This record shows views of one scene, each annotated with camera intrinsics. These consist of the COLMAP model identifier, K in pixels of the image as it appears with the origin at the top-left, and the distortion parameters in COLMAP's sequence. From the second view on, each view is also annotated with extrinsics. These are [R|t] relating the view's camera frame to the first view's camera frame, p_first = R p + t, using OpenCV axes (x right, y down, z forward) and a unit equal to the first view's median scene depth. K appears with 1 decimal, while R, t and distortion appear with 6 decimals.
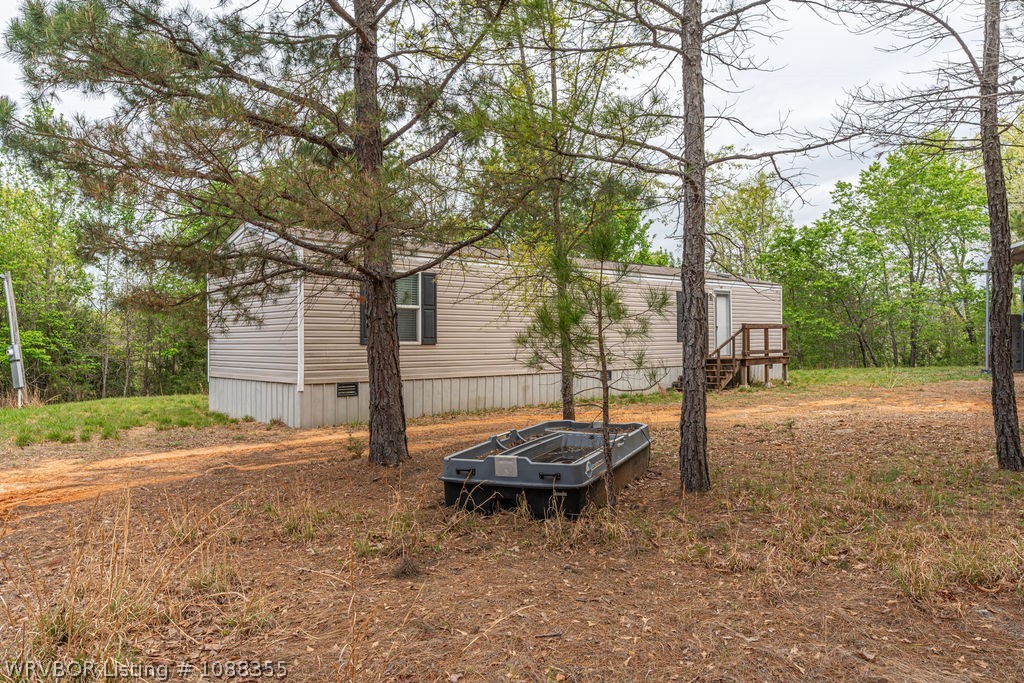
lens RADIAL K [[740.0, 0, 516.7], [0, 740.0, 339.1], [0, 0, 1]] dist [-0.007250, -0.001526]
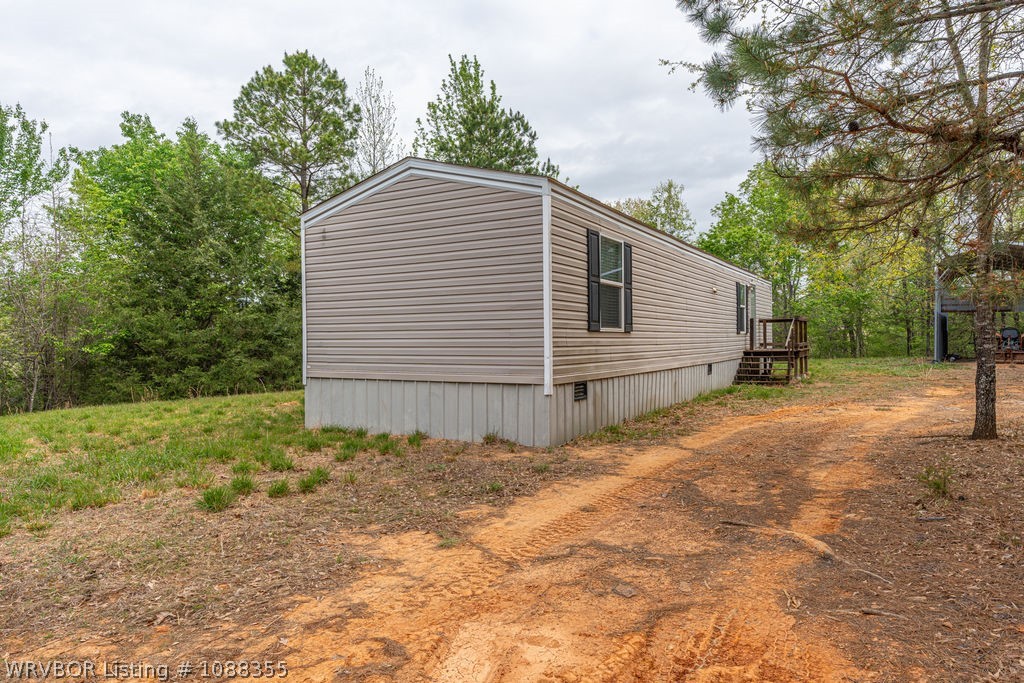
lens RADIAL K [[663.0, 0, 510.5], [0, 663.0, 342.6], [0, 0, 1]] dist [0.000065, -0.000098]
pose [[0.956601, -0.000952, 0.291401, -0.445543], [-0.000525, 0.999987, 0.004988, 0.015298], [-0.291402, -0.004924, 0.956588, 0.354095]]
